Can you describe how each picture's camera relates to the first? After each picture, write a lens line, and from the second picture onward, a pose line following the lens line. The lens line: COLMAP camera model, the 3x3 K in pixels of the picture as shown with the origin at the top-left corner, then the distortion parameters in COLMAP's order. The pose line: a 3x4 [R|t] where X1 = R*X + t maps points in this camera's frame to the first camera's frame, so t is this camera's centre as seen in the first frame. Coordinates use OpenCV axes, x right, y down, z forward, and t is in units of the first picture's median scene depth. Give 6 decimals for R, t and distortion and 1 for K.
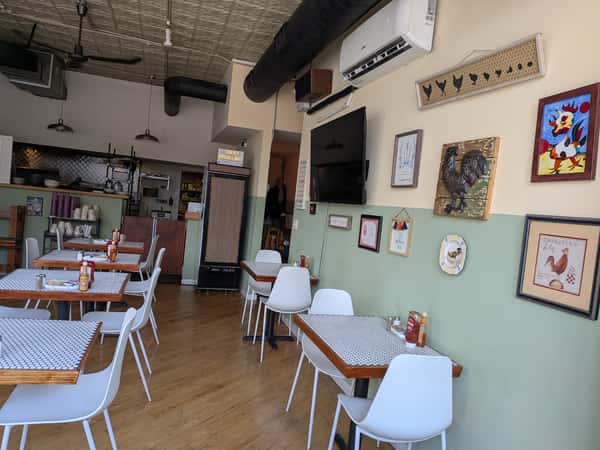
lens RADIAL K [[431.1, 0, 308.1], [0, 431.1, 236.3], [0, 0, 1]] dist [0.089176, -0.146248]
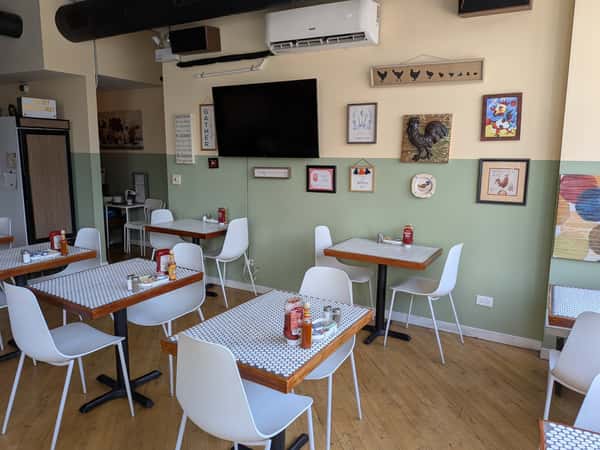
lens RADIAL K [[431.1, 0, 308.1], [0, 431.1, 236.3], [0, 0, 1]] dist [0.089176, -0.146248]
pose [[0.729792, -0.221438, 0.646814, -1.079539], [0.113407, 0.972195, 0.204877, -0.157026], [-0.674198, -0.076164, 0.734613, 0.075444]]
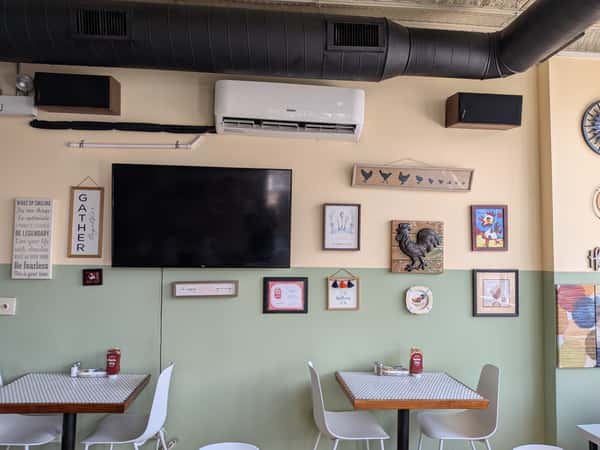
lens RADIAL K [[431.1, 0, 308.1], [0, 431.1, 236.3], [0, 0, 1]] dist [0.089176, -0.146248]
pose [[0.222296, -0.062325, 0.972985, -1.111092], [0.076666, 0.995982, 0.046283, -0.257327], [-0.971960, 0.064306, 0.226181, 1.010829]]
